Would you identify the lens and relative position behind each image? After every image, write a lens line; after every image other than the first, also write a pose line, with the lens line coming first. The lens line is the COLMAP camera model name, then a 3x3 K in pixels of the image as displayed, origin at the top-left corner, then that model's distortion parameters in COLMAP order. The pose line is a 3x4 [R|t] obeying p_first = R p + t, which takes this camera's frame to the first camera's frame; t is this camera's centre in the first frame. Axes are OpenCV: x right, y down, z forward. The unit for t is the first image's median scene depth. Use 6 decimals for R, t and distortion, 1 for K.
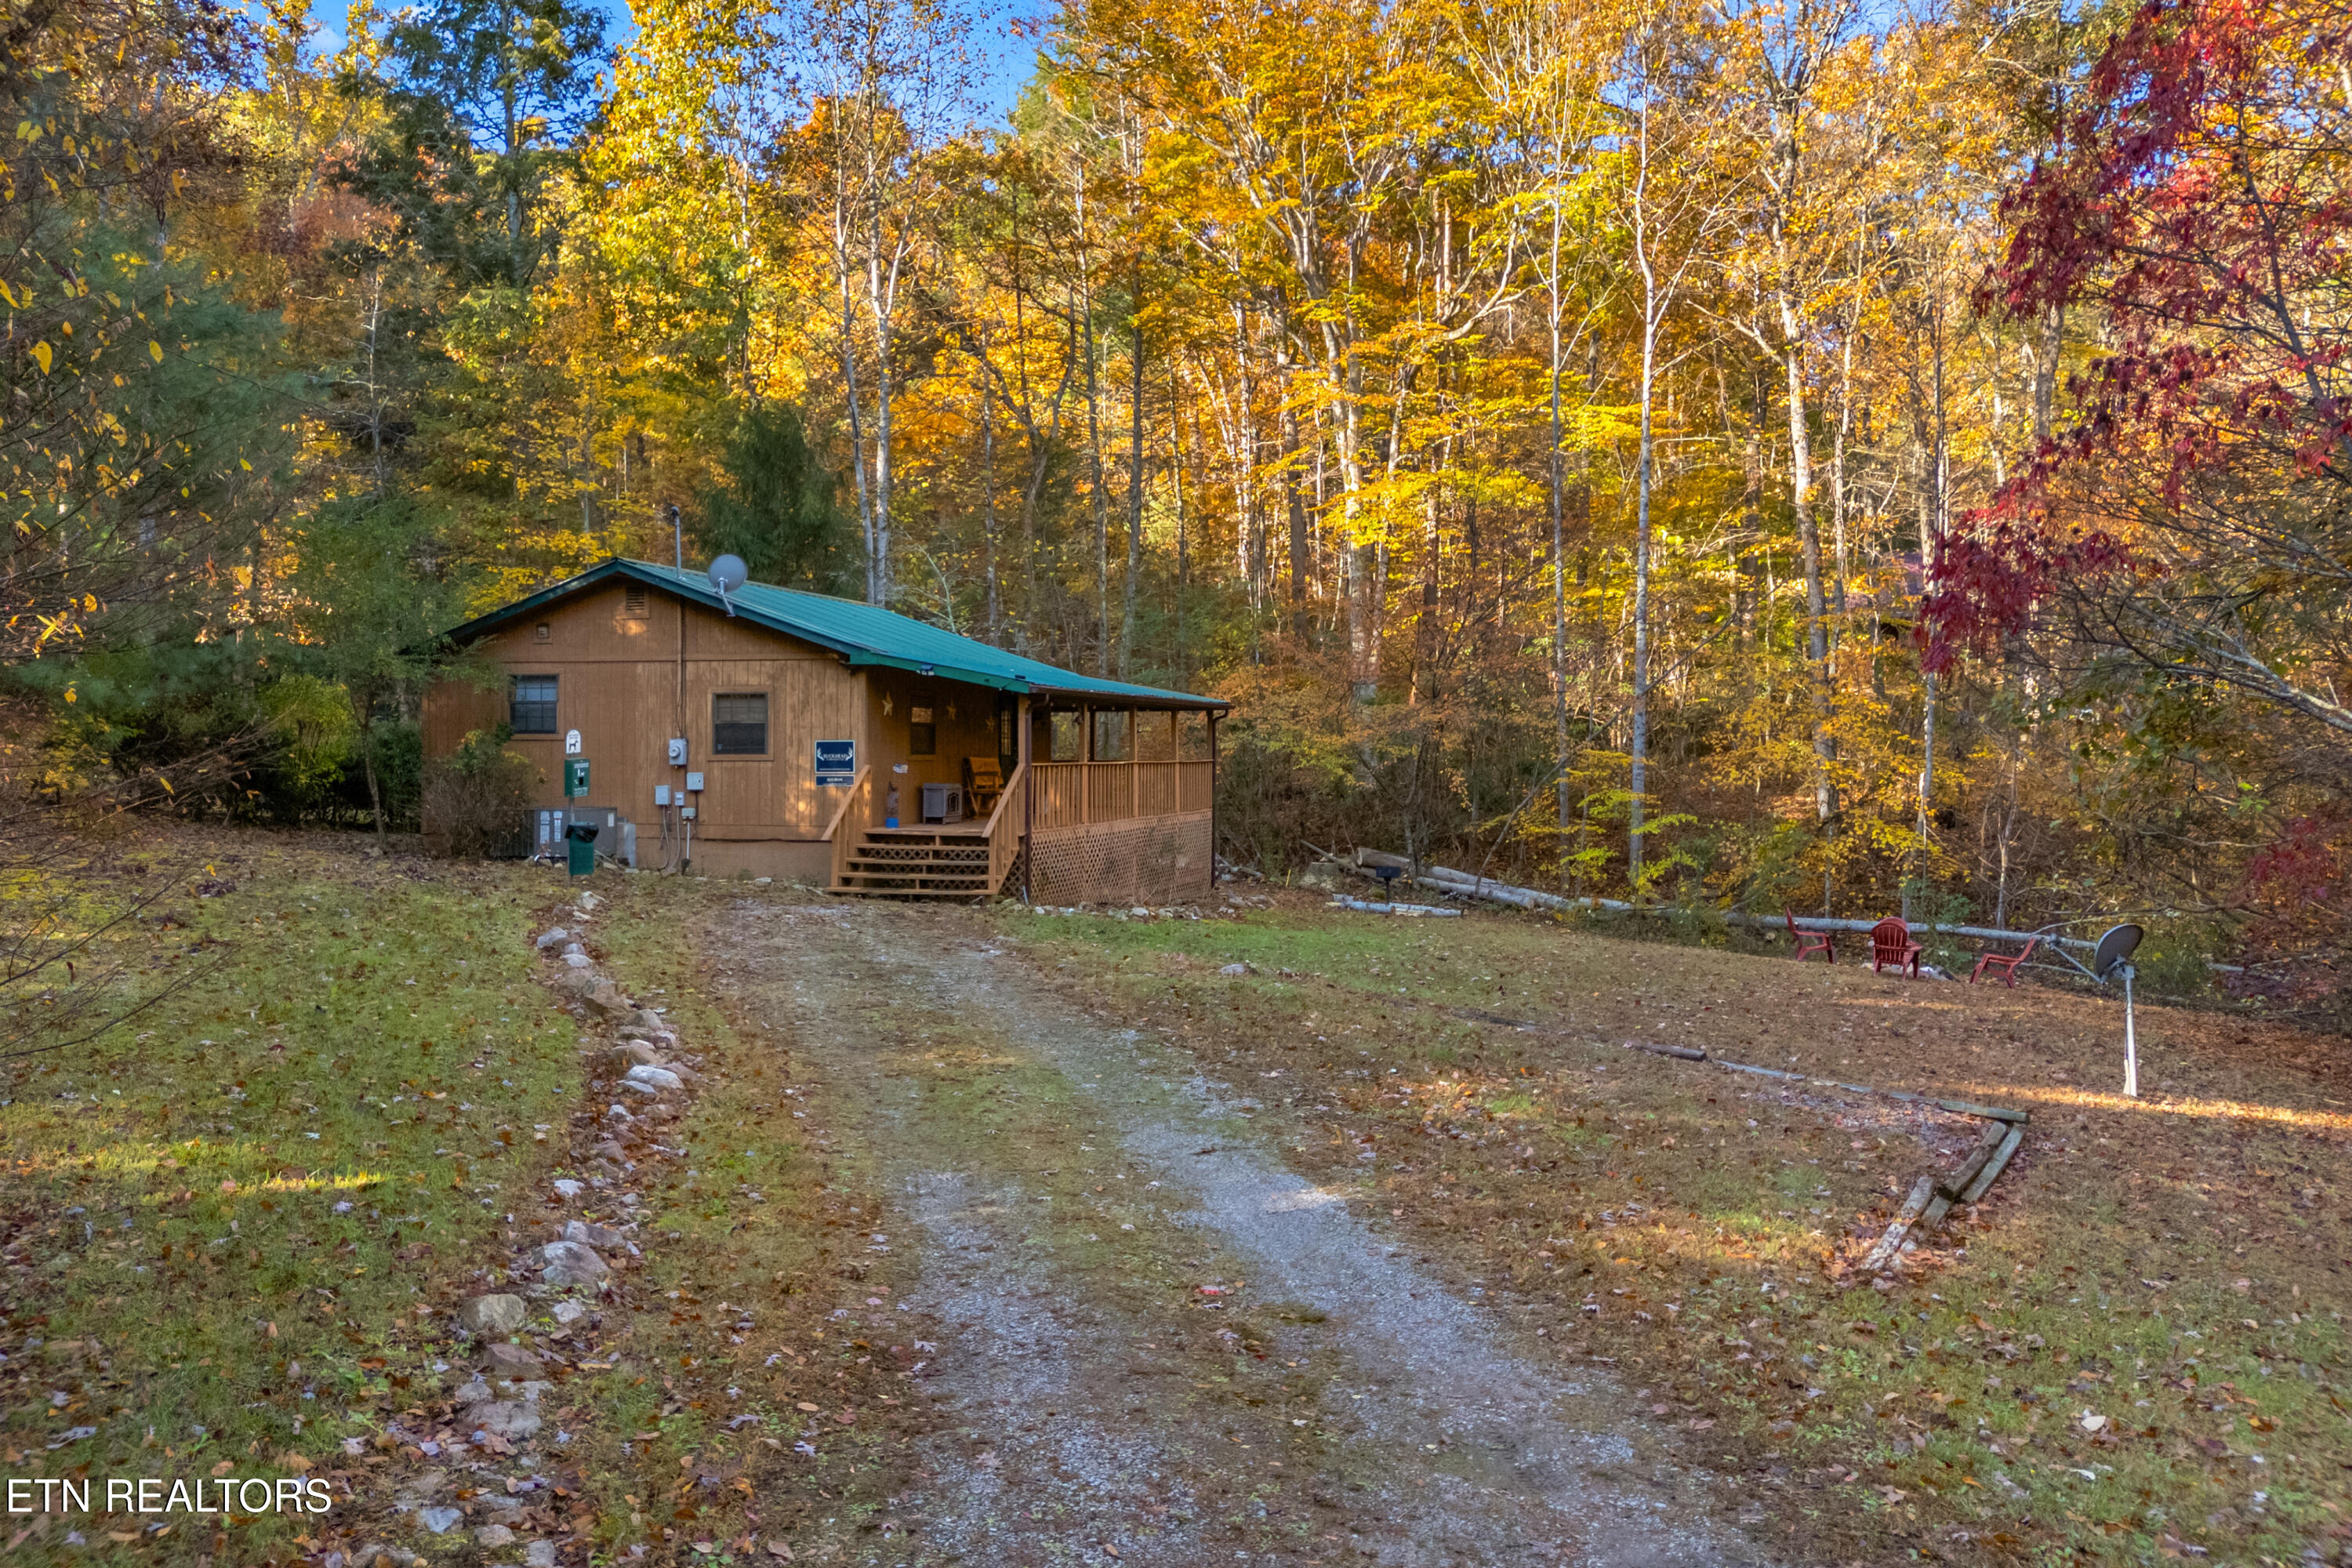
lens RADIAL K [[1694.5, 0, 1186.0], [0, 1694.5, 744.9], [0, 0, 1]] dist [0.071628, -0.055049]
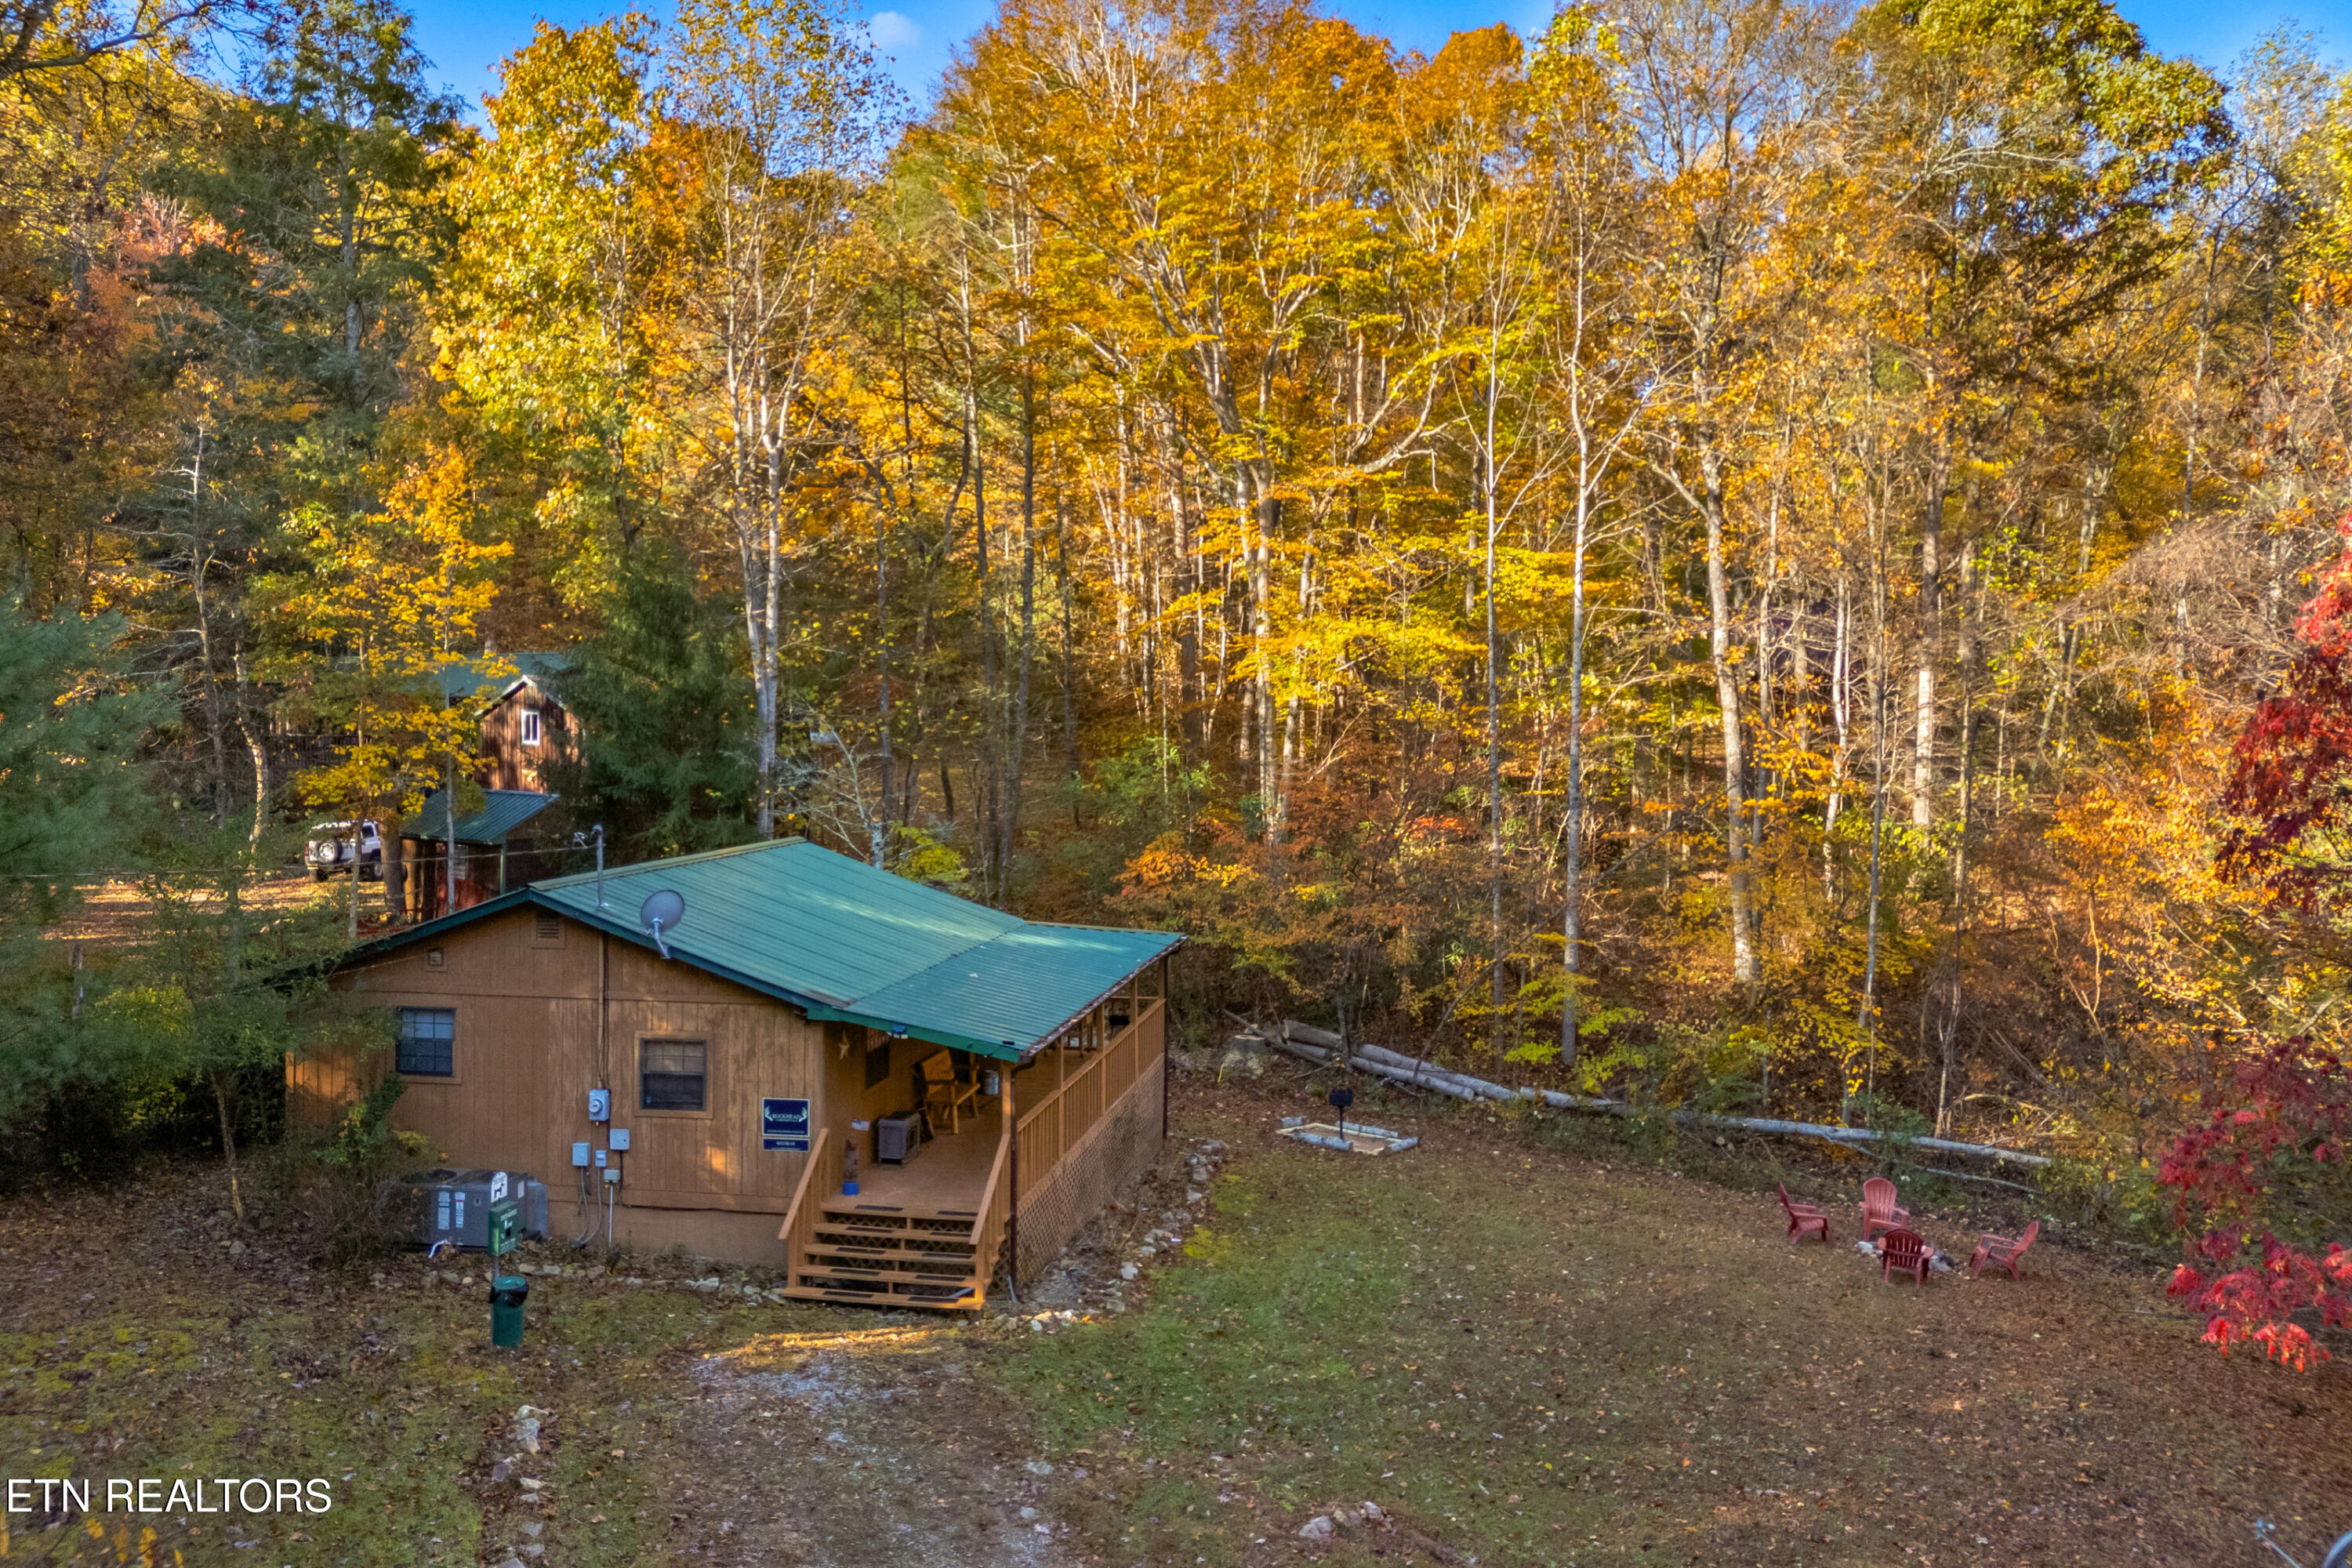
lens RADIAL K [[1694.5, 0, 1186.0], [0, 1694.5, 744.9], [0, 0, 1]] dist [0.071628, -0.055049]
pose [[0.995615, -0.003499, 0.093482, -0.050109], [0.003379, 0.999993, 0.001440, -0.113391], [-0.093487, -0.001118, 0.995620, 0.061615]]
